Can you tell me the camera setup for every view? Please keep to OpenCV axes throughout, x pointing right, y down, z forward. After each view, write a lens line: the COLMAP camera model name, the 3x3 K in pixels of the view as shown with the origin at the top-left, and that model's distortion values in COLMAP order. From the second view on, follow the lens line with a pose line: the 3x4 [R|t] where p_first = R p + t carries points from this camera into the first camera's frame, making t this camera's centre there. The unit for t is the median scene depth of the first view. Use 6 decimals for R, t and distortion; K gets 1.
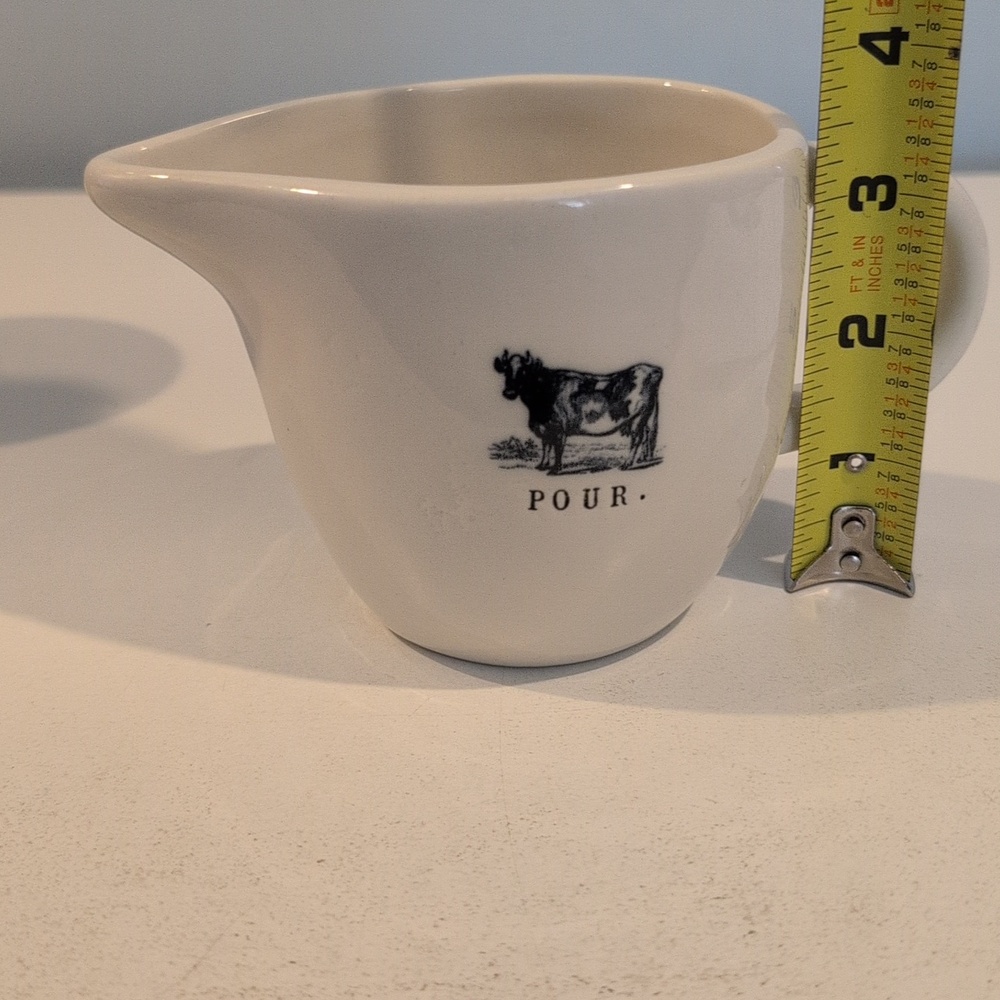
lens RADIAL K [[1705.2, 0, 500.0], [0, 1705.2, 500.0], [0, 0, 1]] dist [0.131110, -0.397544]
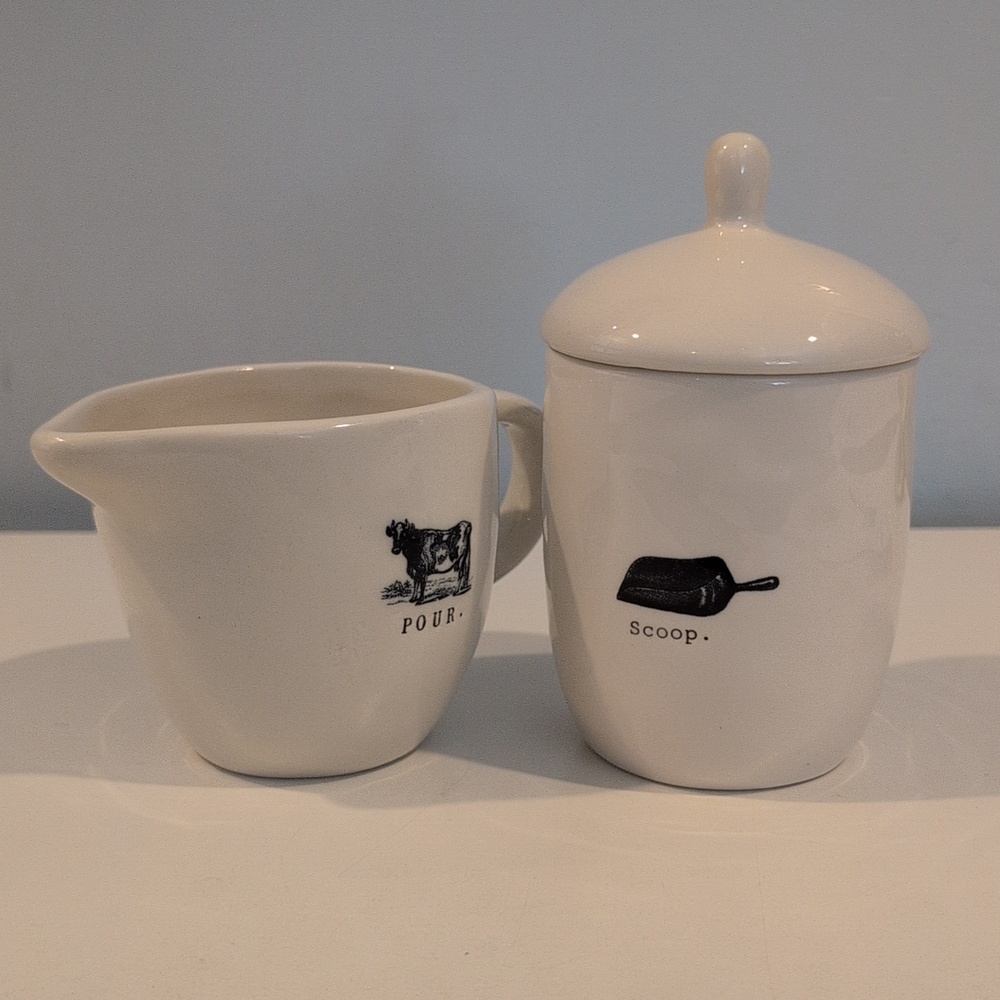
lens RADIAL K [[1705.2, 0, 500.0], [0, 1705.2, 500.0], [0, 0, 1]] dist [0.131110, -0.397544]
pose [[0.821867, -0.114356, 0.558084, -0.739203], [0.232788, 0.961538, -0.145791, 0.132460], [-0.519947, 0.249736, 0.816876, -0.270651]]
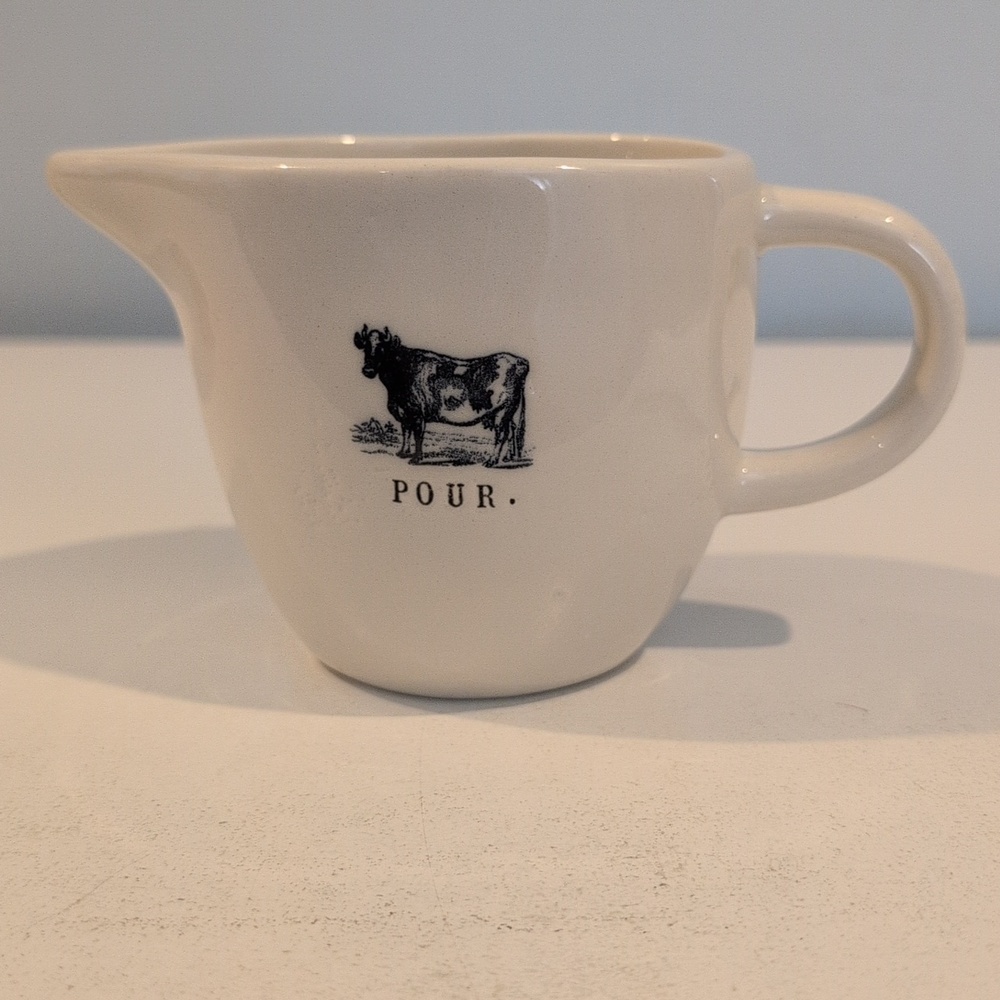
lens RADIAL K [[1705.2, 0, 500.0], [0, 1705.2, 500.0], [0, 0, 1]] dist [0.131110, -0.397544]
pose [[0.969963, 0.088096, -0.226741, 0.306907], [-0.122449, 0.982237, -0.142187, 0.140511], [0.210188, 0.165681, 0.963520, 0.077988]]
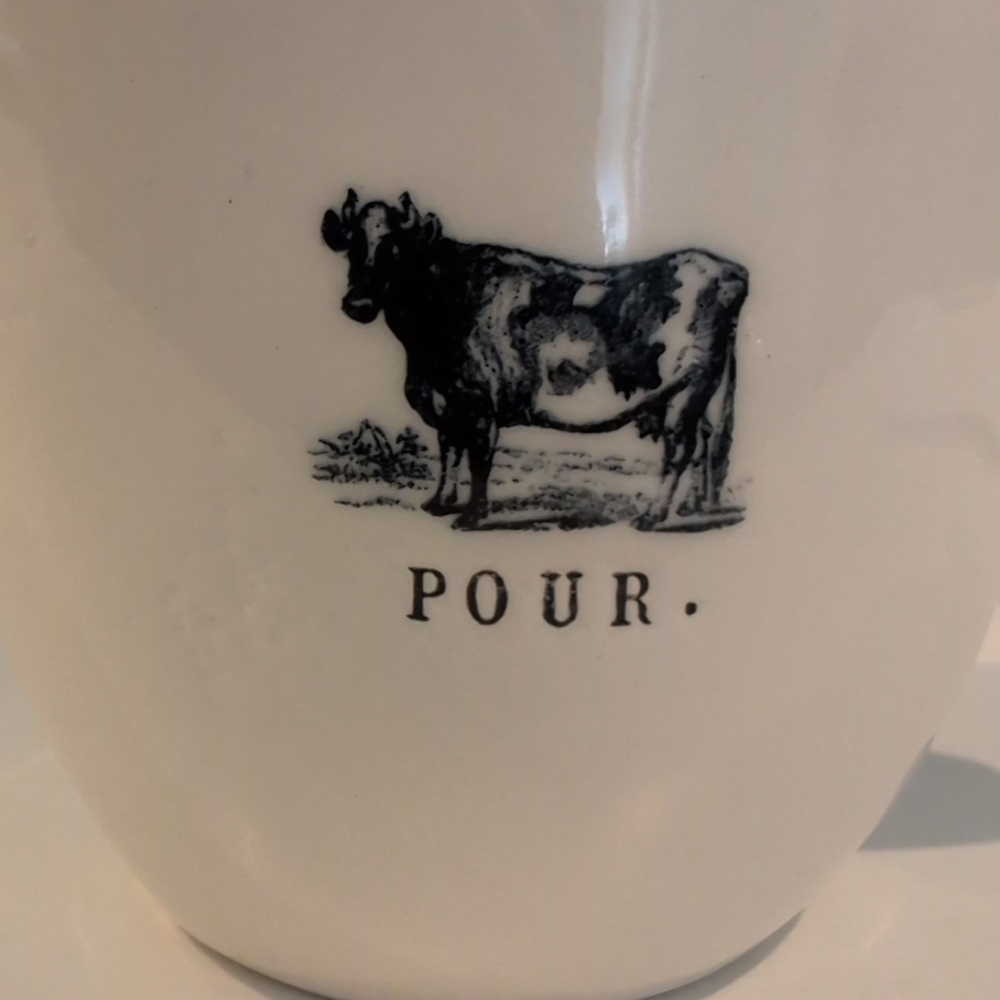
lens RADIAL K [[1730.3, 0, 374.2], [0, 1730.3, 499.0], [0, 0, 1]] dist [-0.006084, -0.029336]
pose [[0.989272, 0.047969, -0.137987, 0.067219], [-0.073875, 0.979146, -0.189248, 0.059092], [0.126032, 0.197412, 0.972185, 0.607695]]
